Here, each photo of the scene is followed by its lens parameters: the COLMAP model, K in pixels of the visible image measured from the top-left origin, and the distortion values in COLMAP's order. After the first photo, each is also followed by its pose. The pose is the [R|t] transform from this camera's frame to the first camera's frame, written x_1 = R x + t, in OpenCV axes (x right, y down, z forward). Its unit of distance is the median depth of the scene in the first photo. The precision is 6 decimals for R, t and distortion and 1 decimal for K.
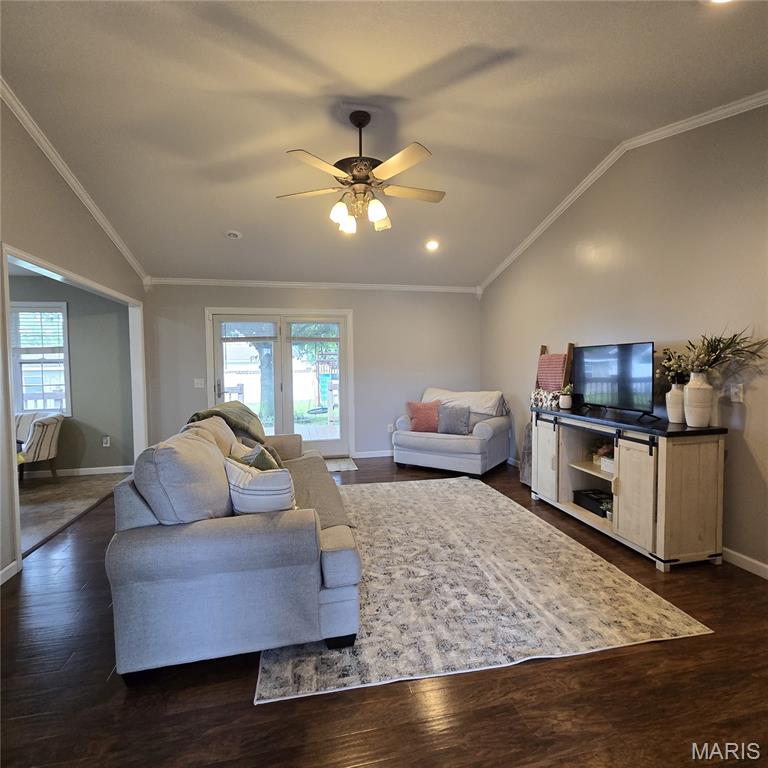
lens RADIAL K [[421.7, 0, 385.7], [0, 421.7, 381.9], [0, 0, 1]] dist [-0.004016, 0.000147]
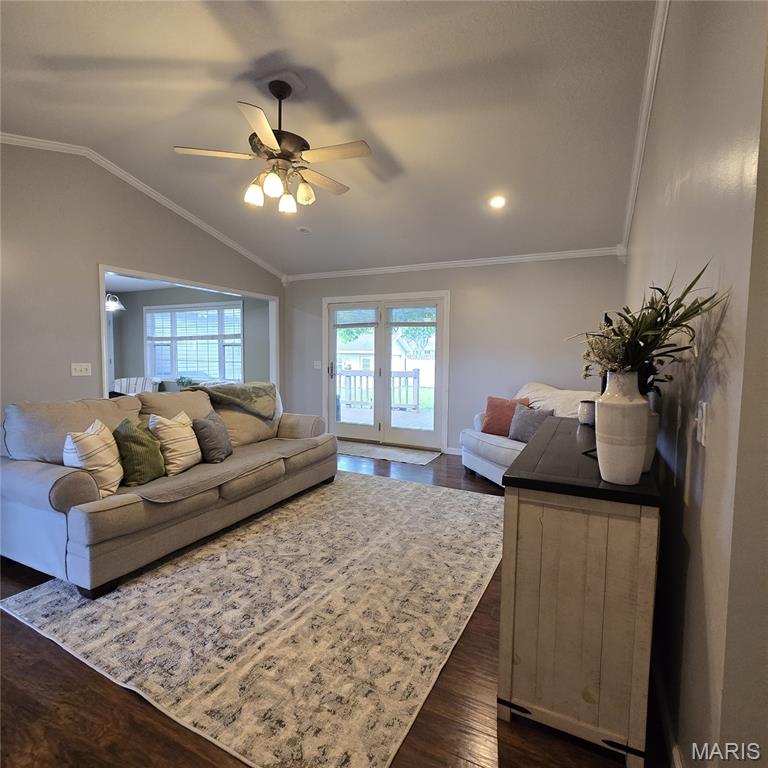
lens RADIAL K [[421.7, 0, 384.5], [0, 421.7, 381.6], [0, 0, 1]] dist [-0.004016, 0.000147]
pose [[0.778663, 0.062026, -0.624369, 0.716025], [-0.044453, 0.998055, 0.043710, -0.017091], [0.625866, -0.006280, 0.779905, 0.380266]]
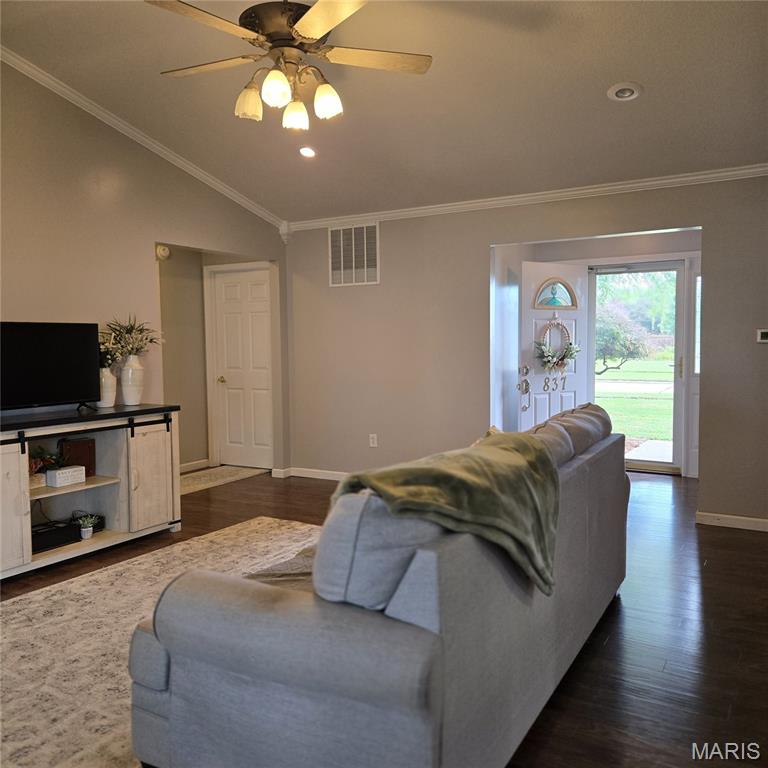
lens RADIAL K [[686.1, 0, 382.8], [0, 686.1, 383.0], [0, 0, 1]] dist [0.061243, 0.006310]
pose [[-0.732676, -0.021457, 0.680240, -0.820341], [0.046663, 0.995567, 0.081664, -0.057171], [-0.678976, 0.091575, -0.728426, 1.605574]]
